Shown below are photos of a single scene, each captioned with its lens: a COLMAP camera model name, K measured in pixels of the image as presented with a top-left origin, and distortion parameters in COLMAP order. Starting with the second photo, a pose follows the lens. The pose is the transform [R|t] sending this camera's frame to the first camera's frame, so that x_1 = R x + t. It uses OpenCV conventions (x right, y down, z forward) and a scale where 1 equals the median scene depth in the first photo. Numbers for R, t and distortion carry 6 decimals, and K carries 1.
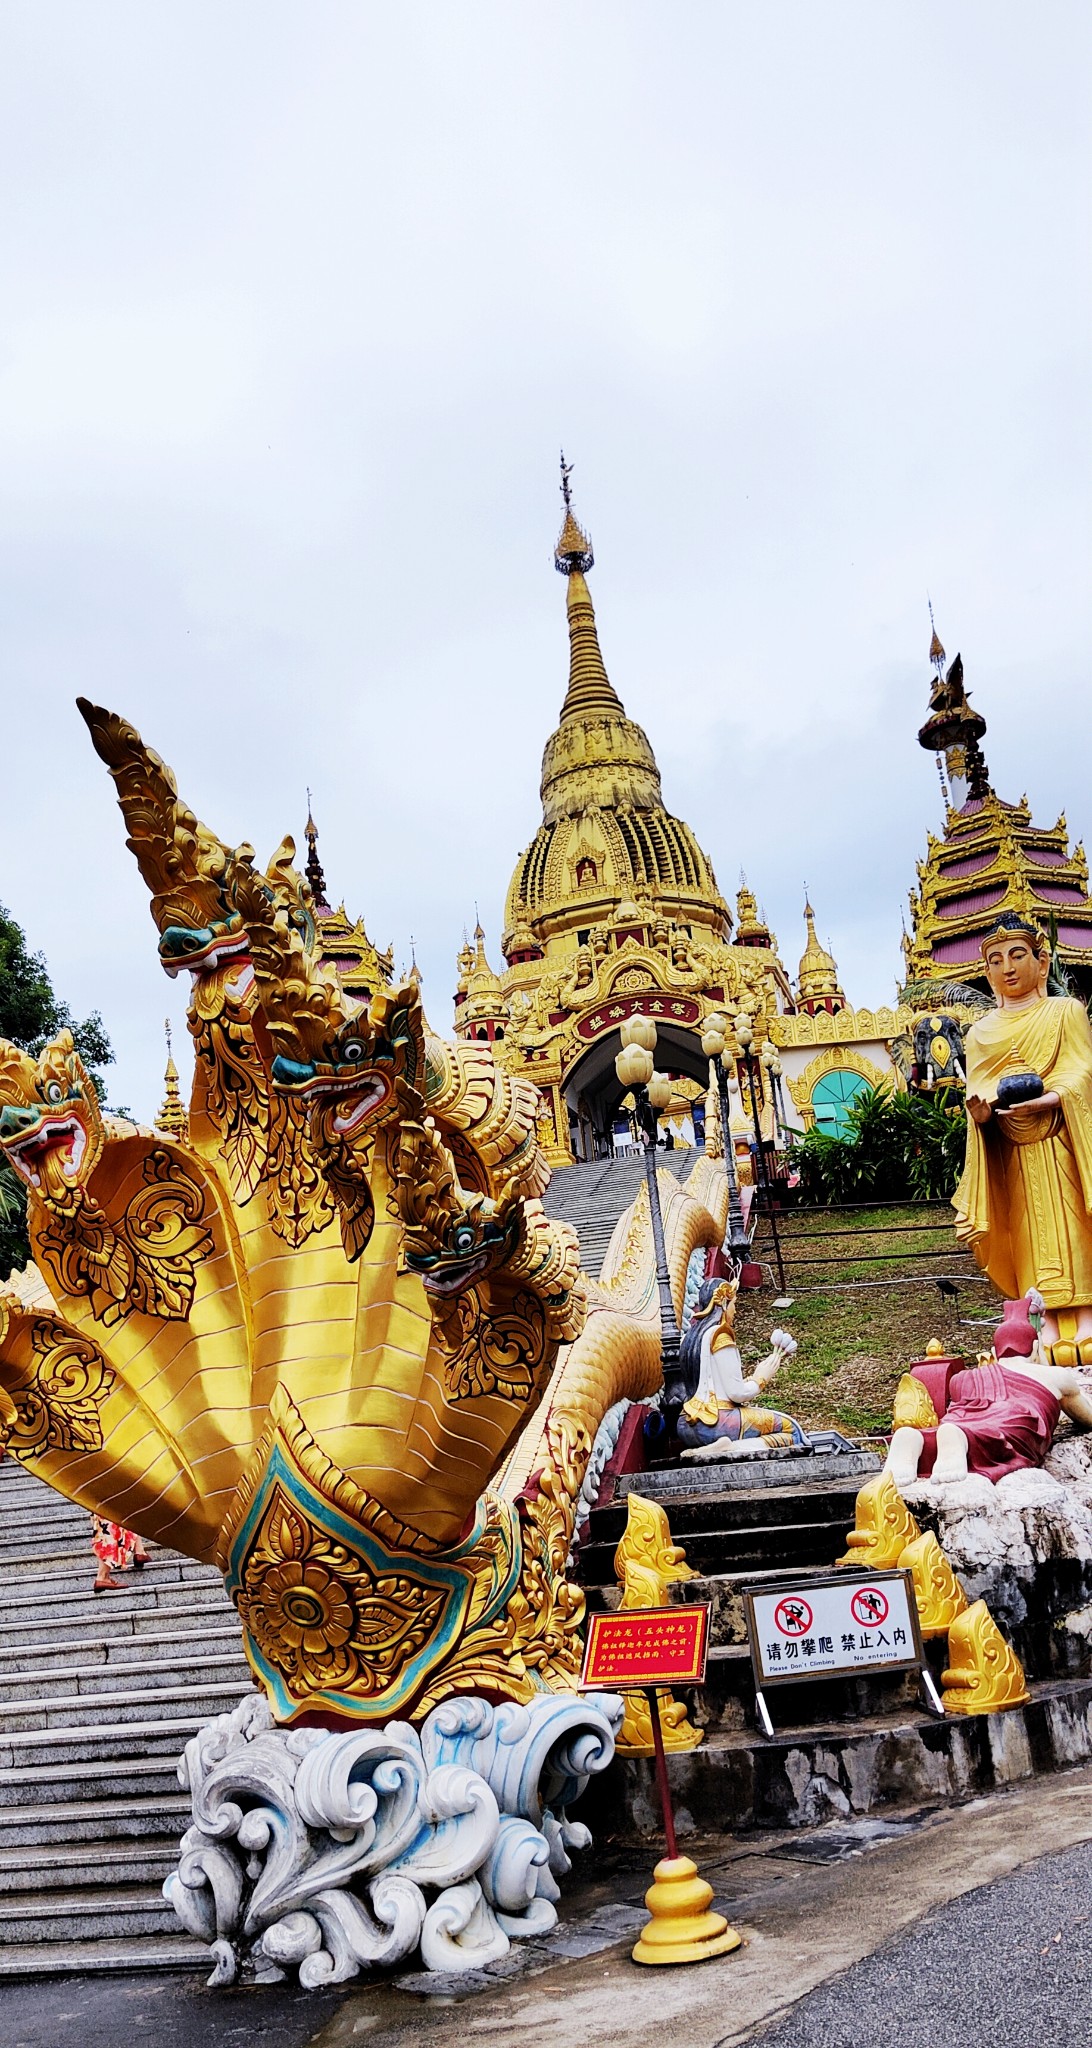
lens RADIAL K [[1654.4, 0, 547.6], [0, 1654.4, 1193.8], [0, 0, 1]] dist [0.085428, -0.222924]
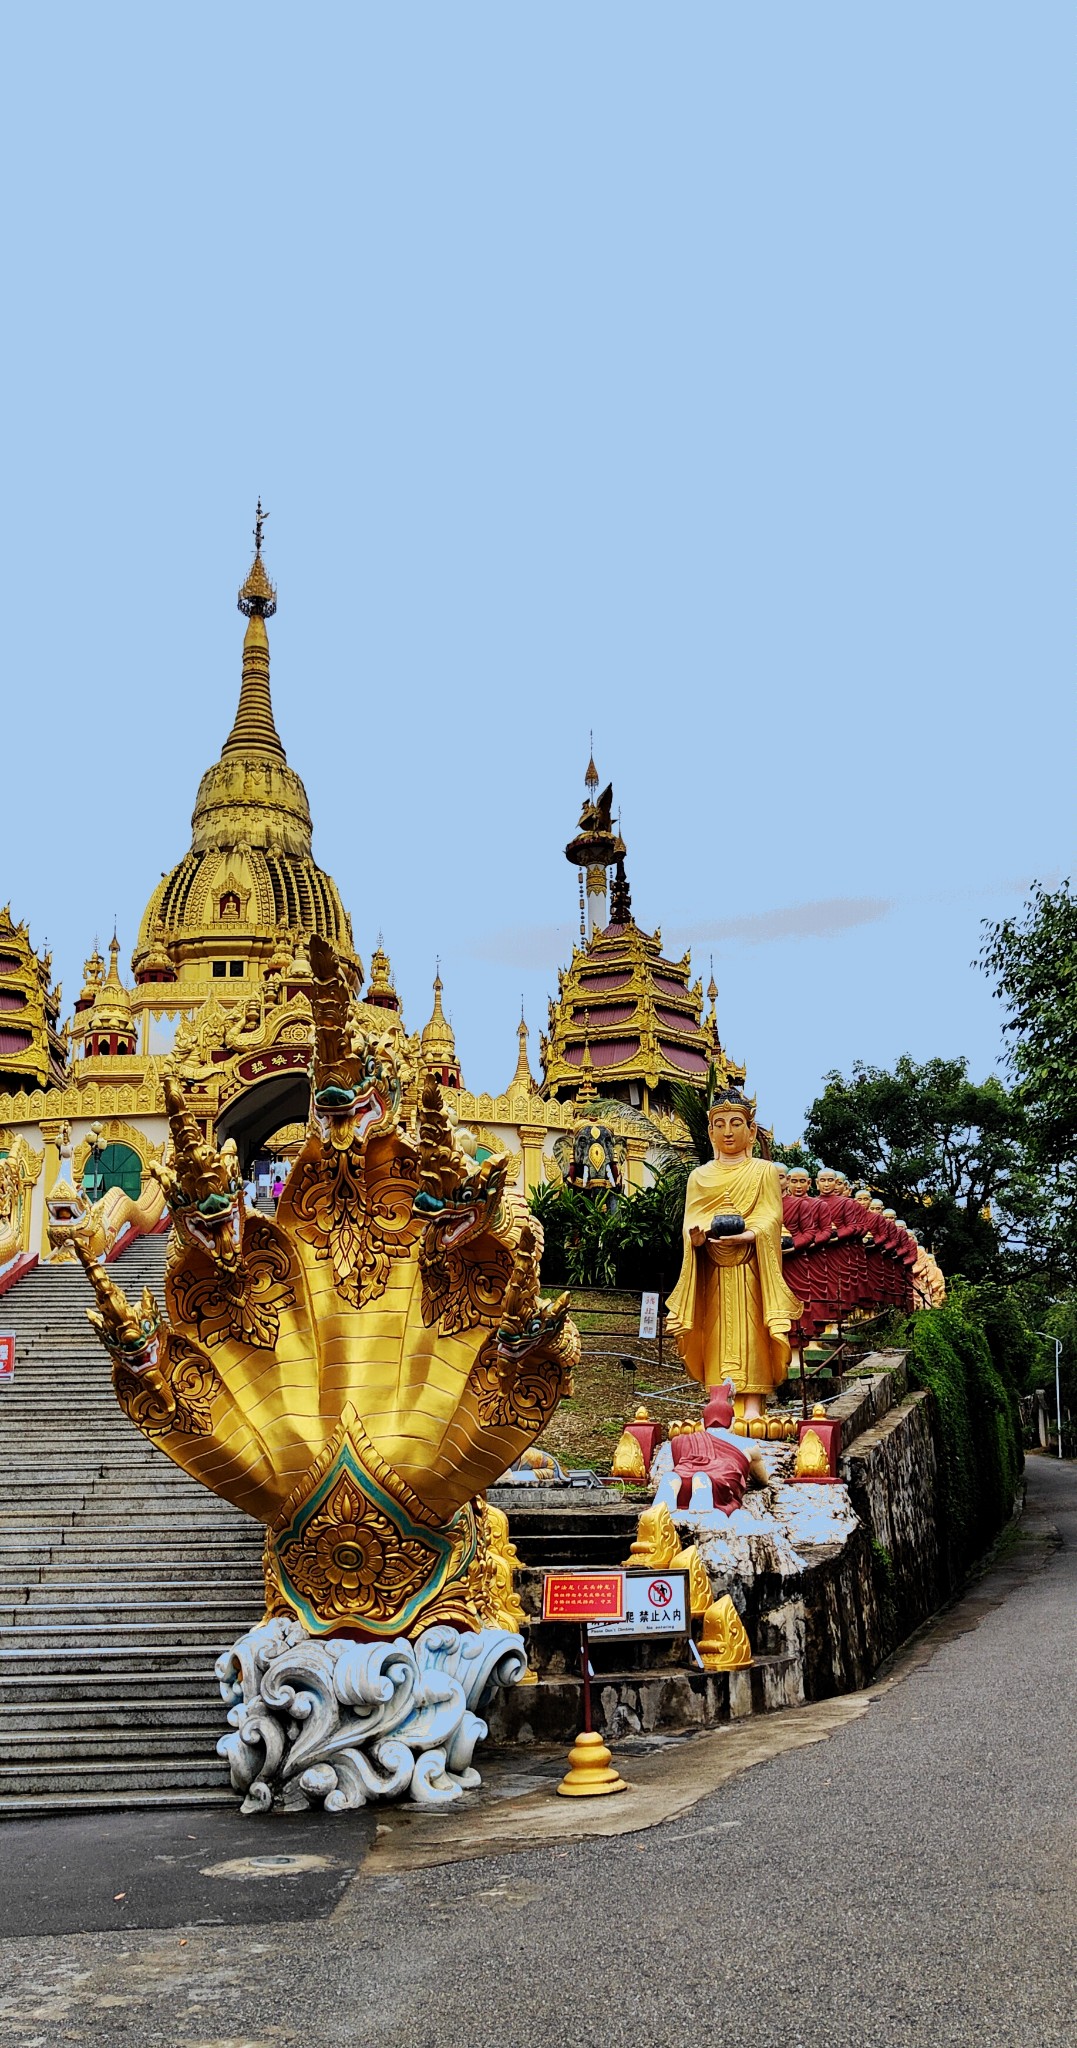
lens RADIAL K [[1625.8, 0, 577.5], [0, 1625.8, 1199.1], [0, 0, 1]] dist [0.117786, -0.404098]
pose [[0.951658, 0.138739, 0.274042, -0.050254], [-0.132471, 0.990324, -0.041344, -0.003849], [-0.277127, 0.003043, 0.960829, -0.056356]]
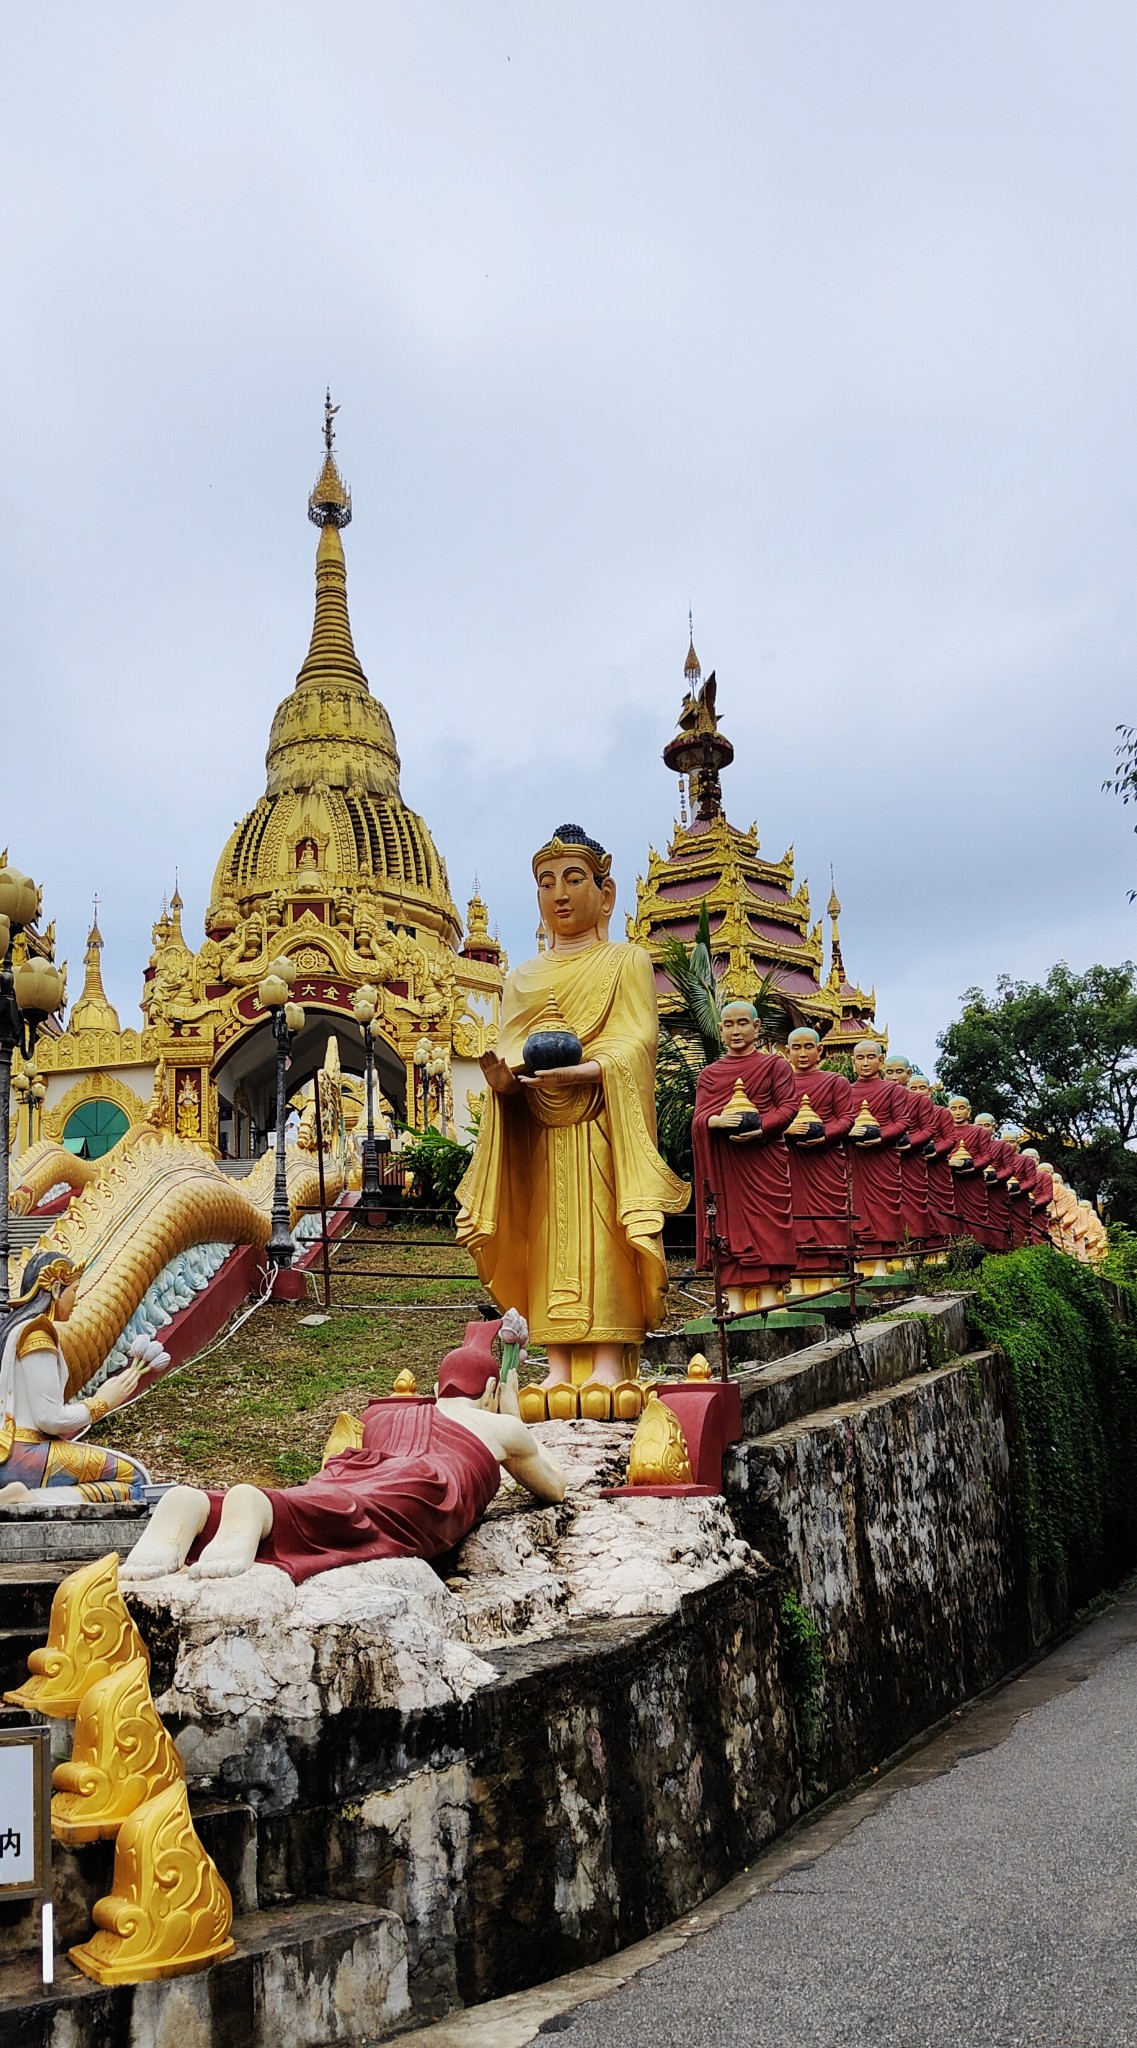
lens RADIAL K [[1717.0, 0, 616.0], [0, 1717.0, 1275.8], [0, 0, 1]] dist [0.093579, -0.242383]
pose [[0.974810, 0.097635, 0.200529, 0.044199], [-0.103106, 0.994525, 0.016999, 0.005949], [-0.197772, -0.037246, 0.979540, 0.059923]]
